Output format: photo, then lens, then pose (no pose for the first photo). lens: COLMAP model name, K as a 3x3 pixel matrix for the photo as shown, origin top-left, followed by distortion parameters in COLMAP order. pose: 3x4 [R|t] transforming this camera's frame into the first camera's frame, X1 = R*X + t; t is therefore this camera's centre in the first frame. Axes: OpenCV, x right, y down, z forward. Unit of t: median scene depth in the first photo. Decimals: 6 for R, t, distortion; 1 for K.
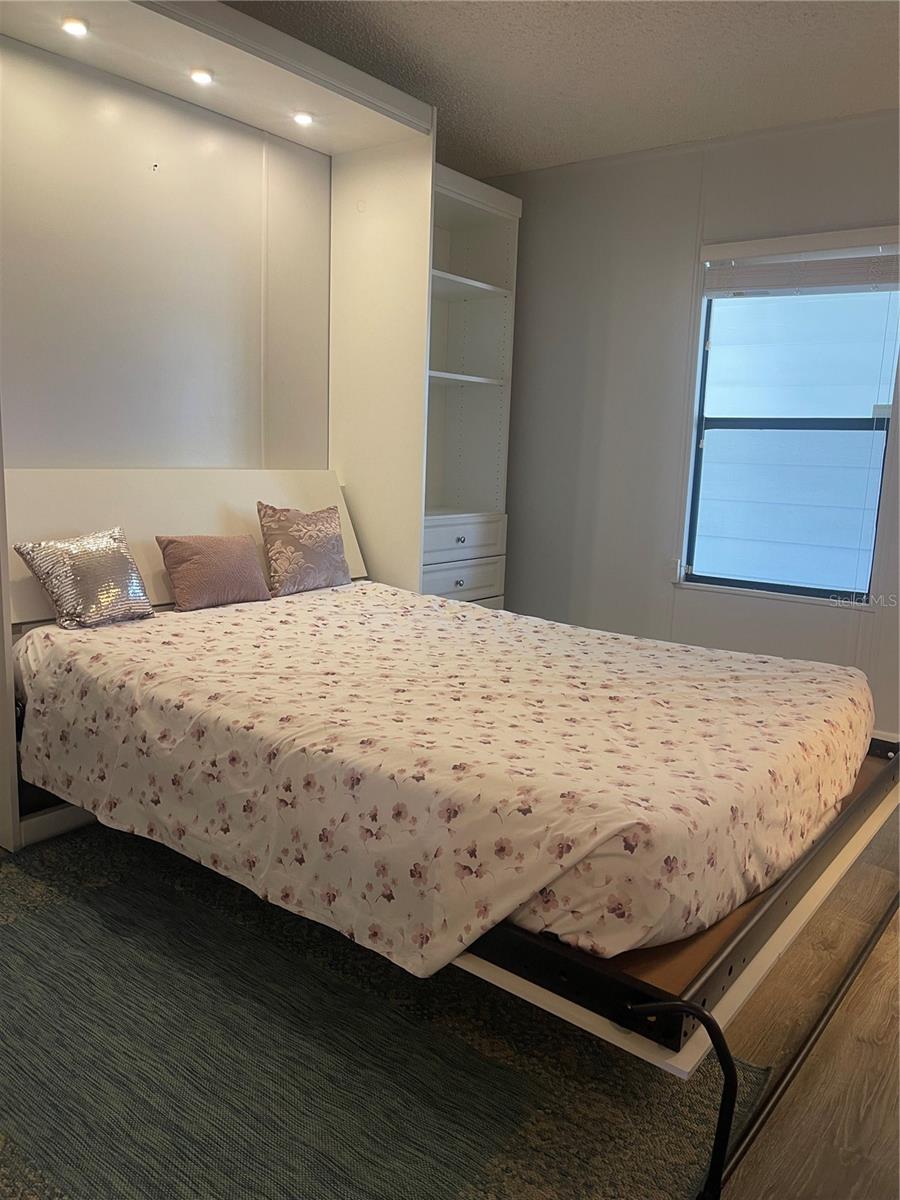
lens RADIAL K [[923.9, 0, 455.0], [0, 923.9, 601.3], [0, 0, 1]] dist [0.030596, -0.002260]
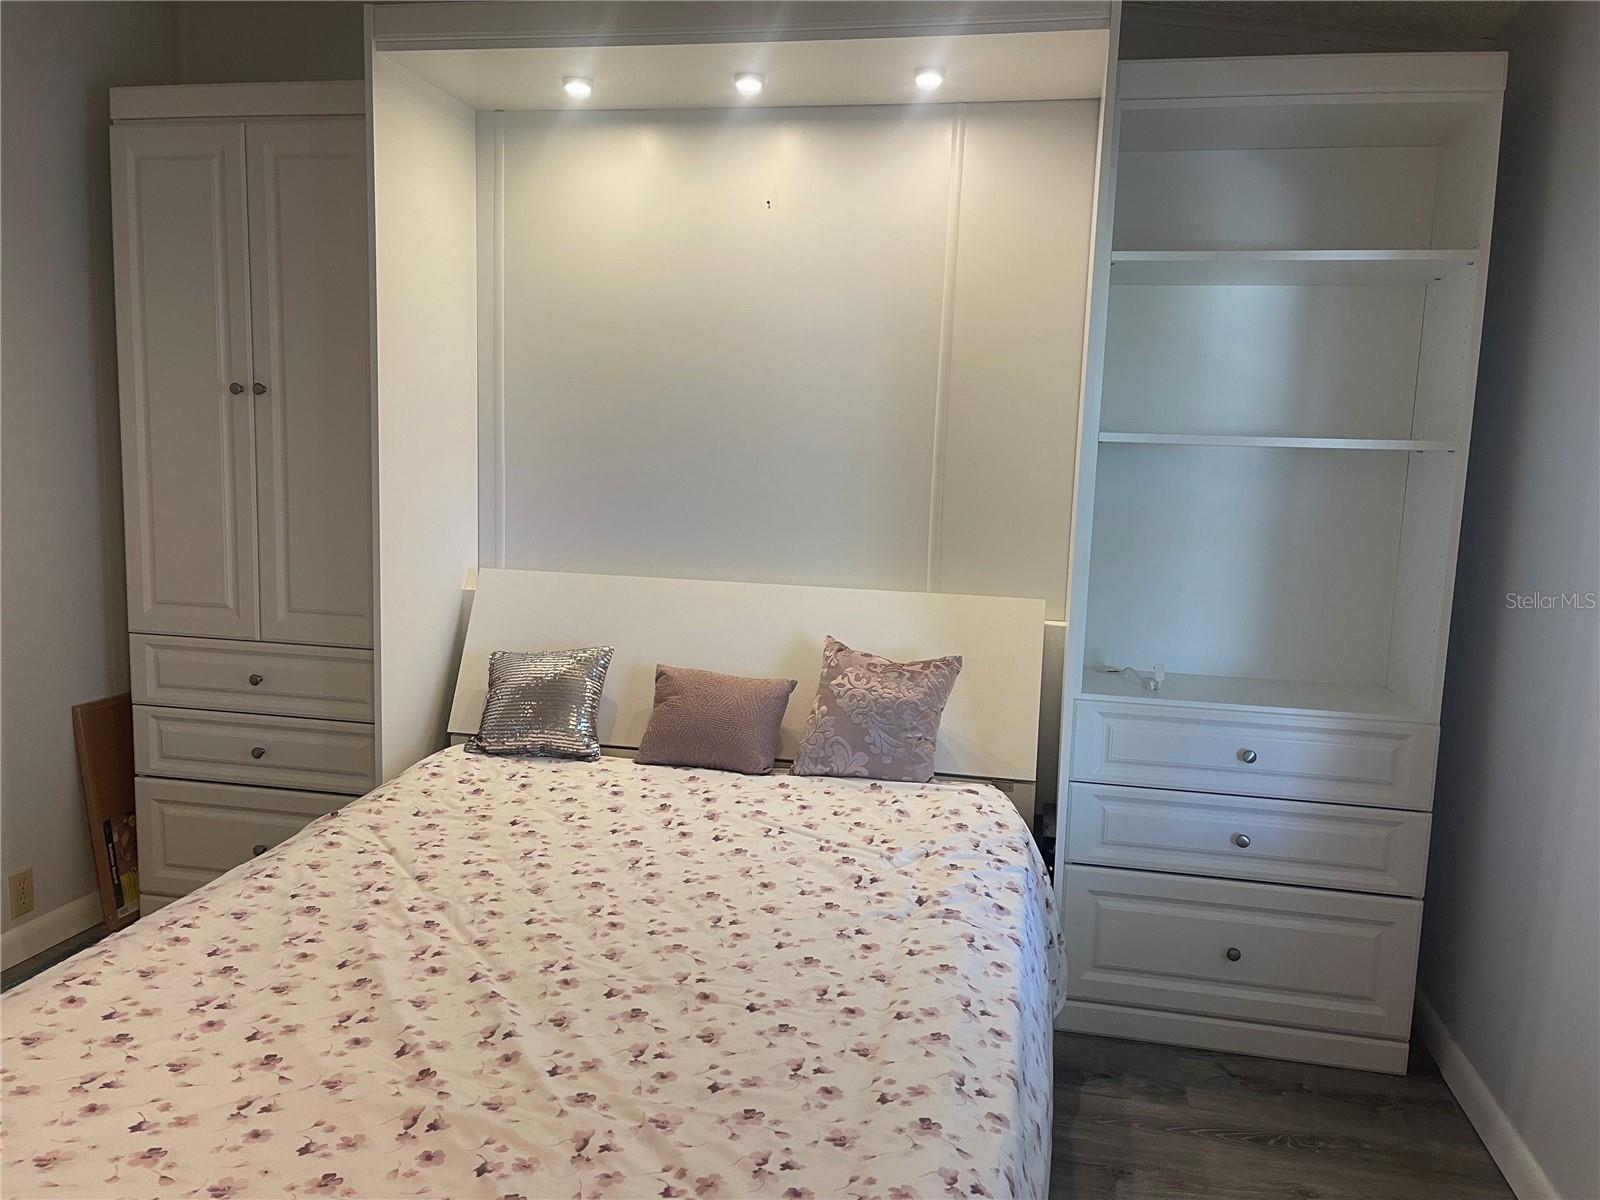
lens RADIAL K [[1231.9, 0, 804.9], [0, 1231.9, 600.2], [0, 0, 1]] dist [0.030596, -0.002260]
pose [[0.440190, 0.095357, -0.892827, 0.697591], [-0.172292, 0.984838, 0.020239, -0.172609], [0.881220, 0.144918, 0.449945, 0.651803]]
